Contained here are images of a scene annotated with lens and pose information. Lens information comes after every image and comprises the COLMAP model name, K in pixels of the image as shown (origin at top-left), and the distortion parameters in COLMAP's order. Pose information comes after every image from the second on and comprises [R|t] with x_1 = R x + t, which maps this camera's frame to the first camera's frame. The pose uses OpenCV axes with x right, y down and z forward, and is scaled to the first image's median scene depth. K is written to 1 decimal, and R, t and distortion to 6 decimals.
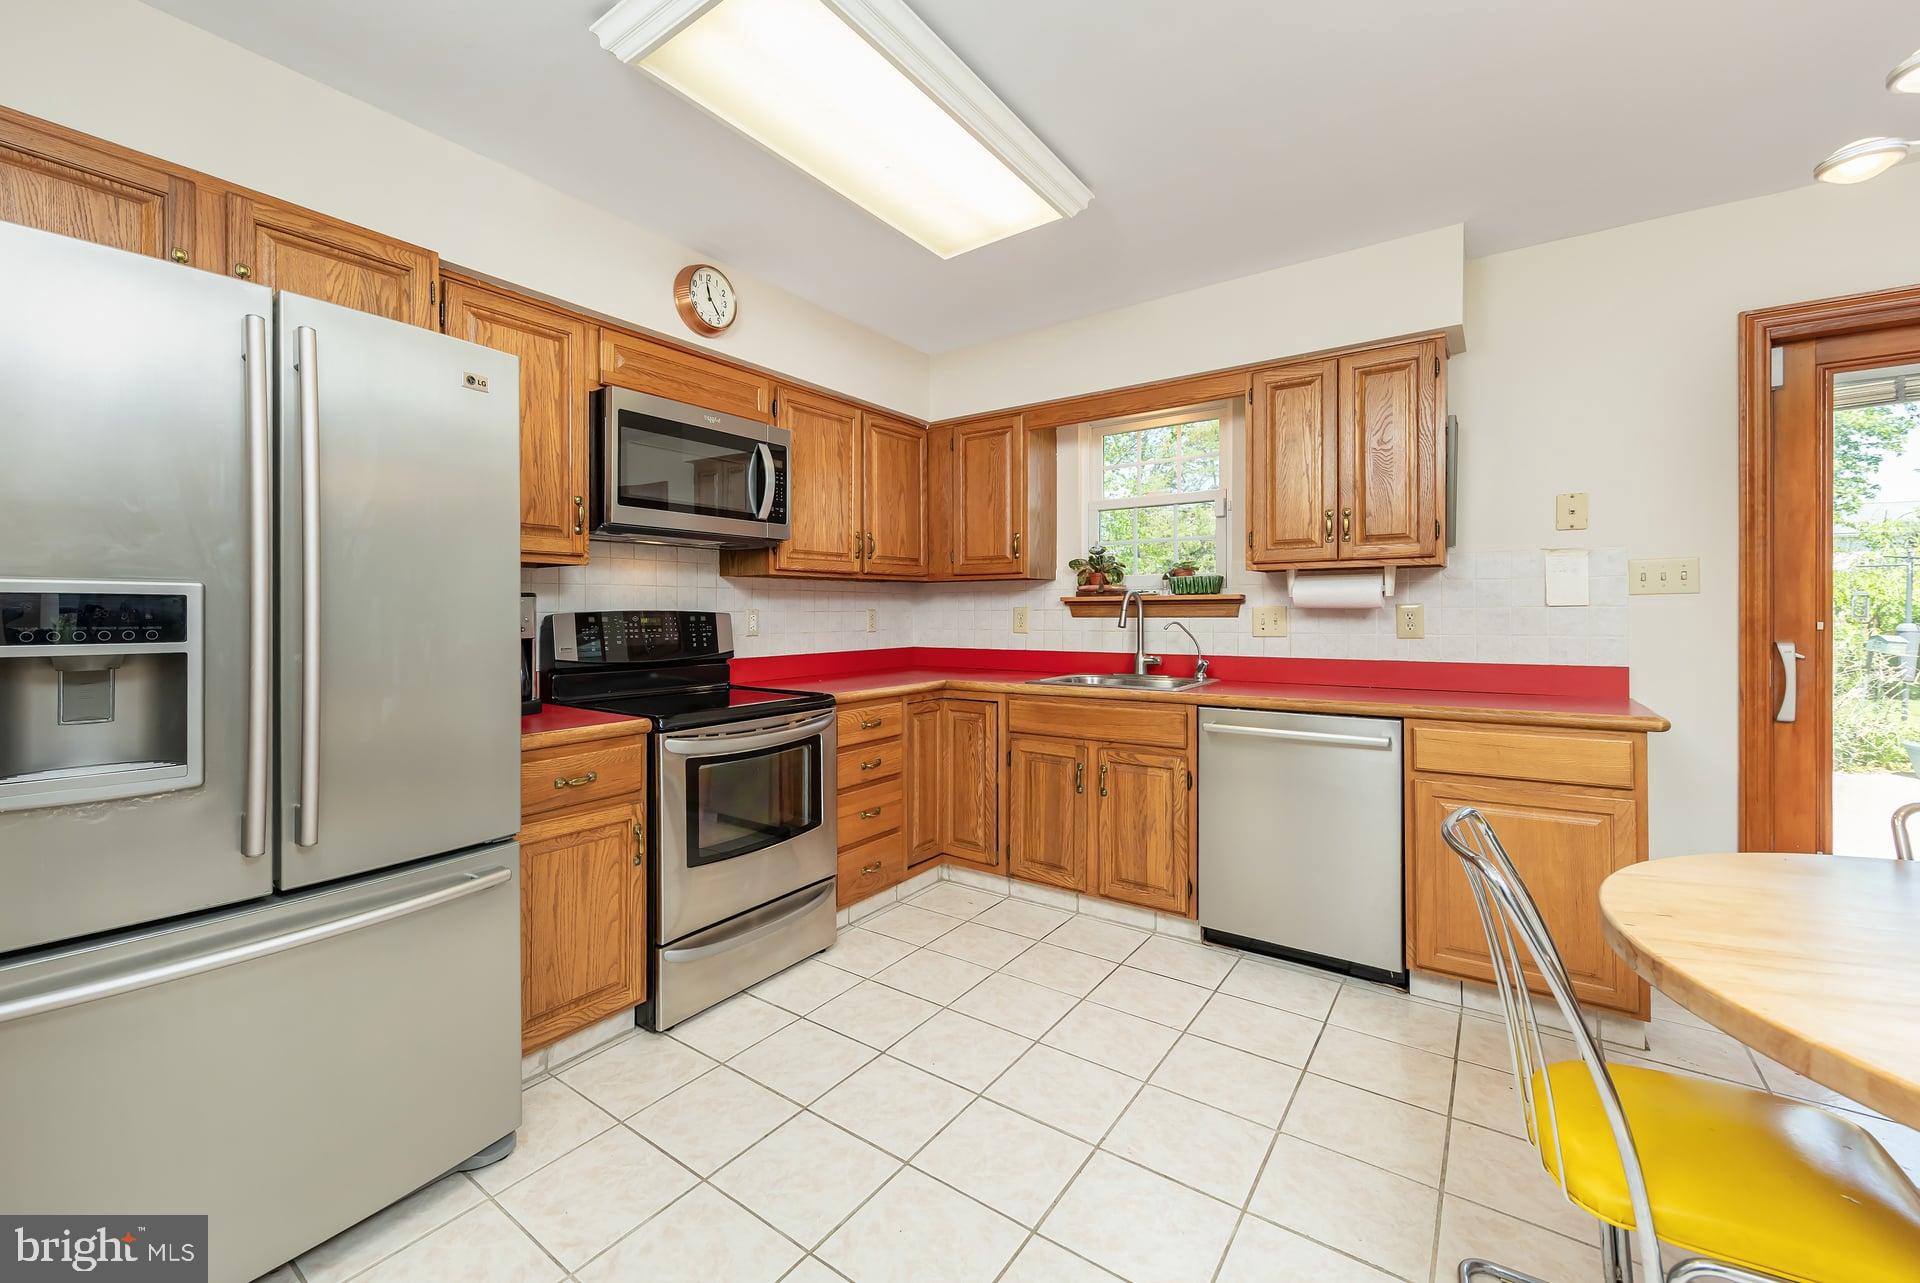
lens RADIAL K [[806.5, 0, 951.3], [0, 806.5, 615.9], [0, 0, 1]] dist [0.000338, 0.000033]
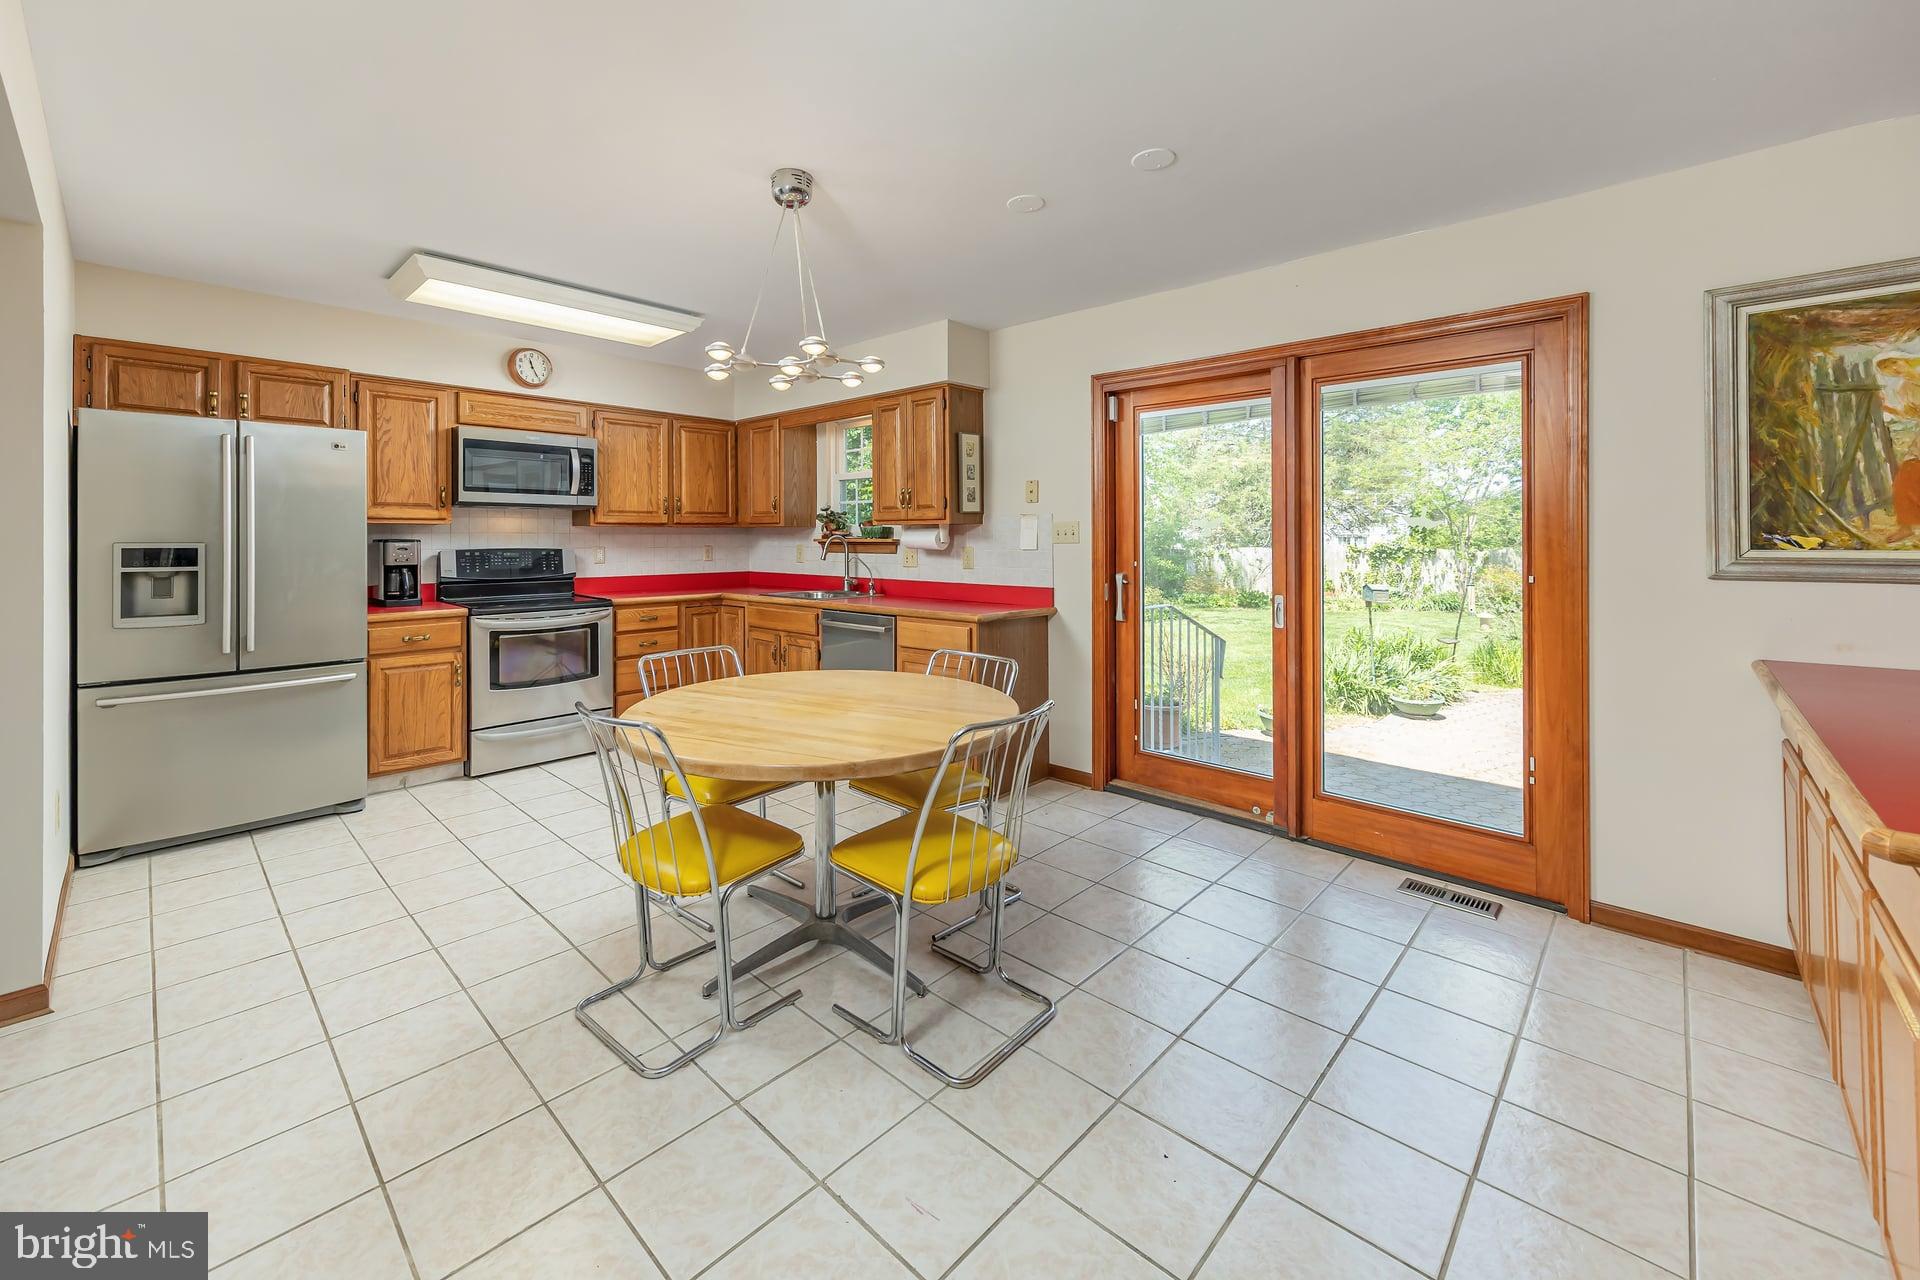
lens RADIAL K [[763.6, 0, 963.4], [0, 763.6, 546.4], [0, 0, 1]] dist [-0.002300, -0.000213]
pose [[0.995014, 0.006047, -0.099551, 0.727778], [-0.005477, 0.999967, 0.006000, -0.025125], [0.099584, -0.005425, 0.995014, -0.492548]]
